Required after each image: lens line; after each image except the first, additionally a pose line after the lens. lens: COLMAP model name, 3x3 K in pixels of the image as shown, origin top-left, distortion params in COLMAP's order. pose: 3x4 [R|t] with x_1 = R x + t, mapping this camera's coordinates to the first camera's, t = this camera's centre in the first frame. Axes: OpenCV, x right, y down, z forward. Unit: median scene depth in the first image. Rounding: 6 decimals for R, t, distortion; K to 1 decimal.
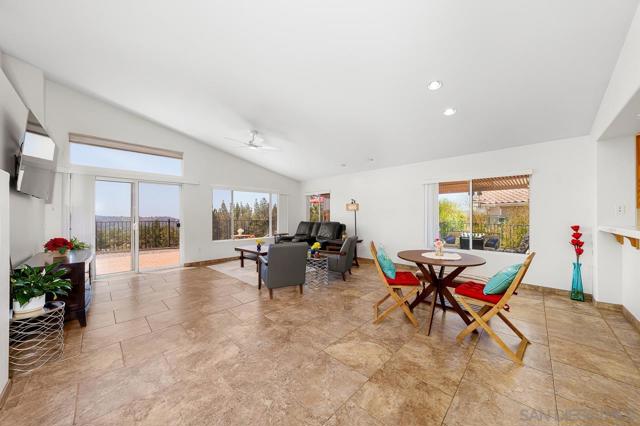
lens RADIAL K [[221.2, 0, 325.4], [0, 221.2, 215.2], [0, 0, 1]] dist [-0.006010, 0.000203]
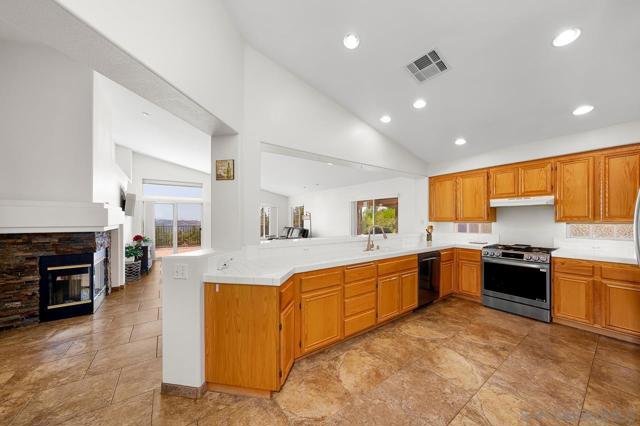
lens RADIAL K [[221.2, 0, 321.7], [0, 221.2, 215.6], [0, 0, 1]] dist [-0.006010, 0.000203]
pose [[0.983767, -0.005465, -0.179368, 0.876103], [0.002973, 0.999895, -0.014156, -0.049121], [0.179426, 0.013393, 0.983680, -0.749746]]
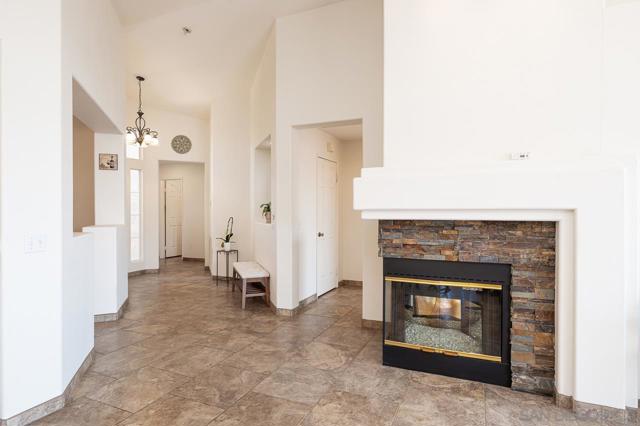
lens RADIAL K [[348.6, 0, 326.3], [0, 348.6, 211.3], [0, 0, 1]] dist [-0.003914, -0.000307]
pose [[-0.933059, 0.002116, -0.359717, 0.056931], [0.000568, 0.999990, 0.004410, -0.021028], [0.359723, 0.003910, -0.933051, 1.014850]]
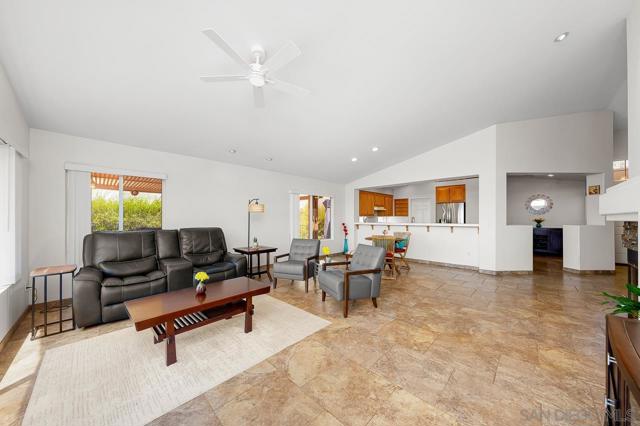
lens RADIAL K [[221.2, 0, 324.8], [0, 221.2, 218.2], [0, 0, 1]] dist [-0.006010, 0.000203]
pose [[-0.003770, 0.000900, 0.999992, -1.345544], [-0.003862, 0.999992, -0.000914, 0.000503], [-0.999985, -0.003865, -0.003766, 1.384721]]
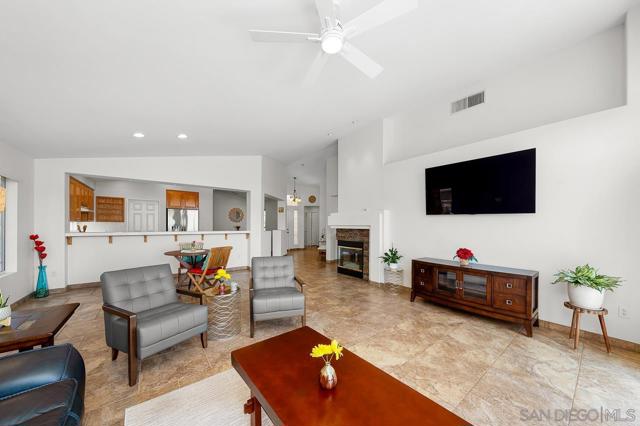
lens RADIAL K [[221.2, 0, 322.4], [0, 221.2, 224.5], [0, 0, 1]] dist [-0.006010, 0.000203]
pose [[-0.991020, -0.009654, 0.133361, -0.587862], [-0.010412, 0.999933, -0.004989, -0.018815], [-0.133304, -0.006333, -0.991055, 2.223950]]
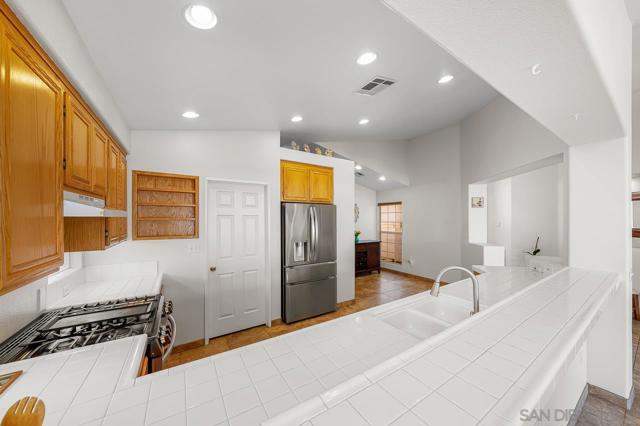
lens RADIAL K [[221.2, 0, 323.0], [0, 221.2, 219.2], [0, 0, 1]] dist [-0.006010, 0.000203]
pose [[-0.975189, -0.000962, 0.221373, 1.116356], [-0.001110, 0.999999, -0.000545, -0.113744], [-0.221372, -0.000777, -0.975189, 0.963660]]
